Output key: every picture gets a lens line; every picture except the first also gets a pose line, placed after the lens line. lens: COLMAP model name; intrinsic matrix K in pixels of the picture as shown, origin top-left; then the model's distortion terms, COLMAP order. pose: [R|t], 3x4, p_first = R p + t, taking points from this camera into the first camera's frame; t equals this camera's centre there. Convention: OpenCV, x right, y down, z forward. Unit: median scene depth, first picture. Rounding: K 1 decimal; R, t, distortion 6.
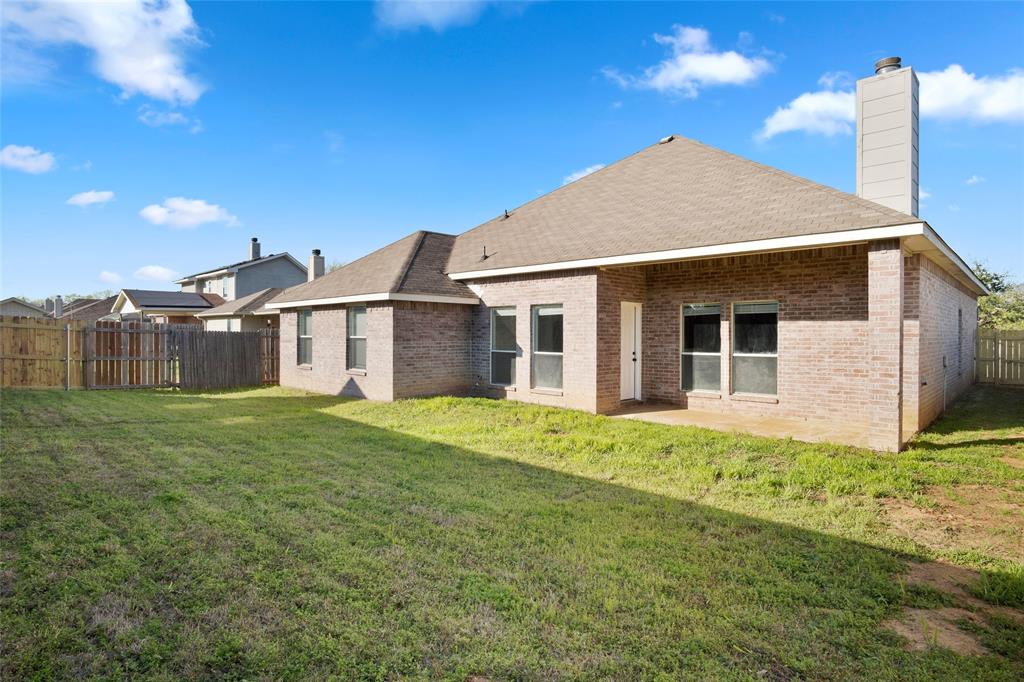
lens RADIAL K [[563.6, 0, 510.7], [0, 563.6, 336.9], [0, 0, 1]] dist [-0.005113, -0.001202]
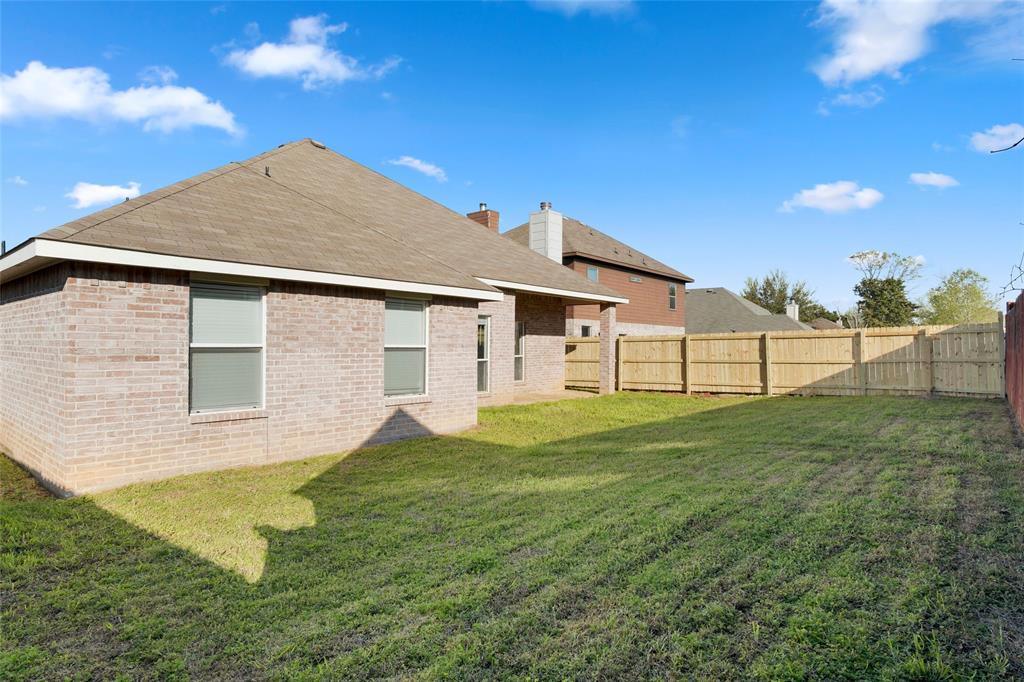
lens RADIAL K [[563.6, 0, 510.7], [0, 563.6, 336.9], [0, 0, 1]] dist [-0.005113, -0.001202]
pose [[-0.072271, 0.010966, 0.997325, -0.928794], [-0.001381, 0.999937, -0.011095, -0.002956], [-0.997384, -0.002179, -0.072251, 0.921514]]
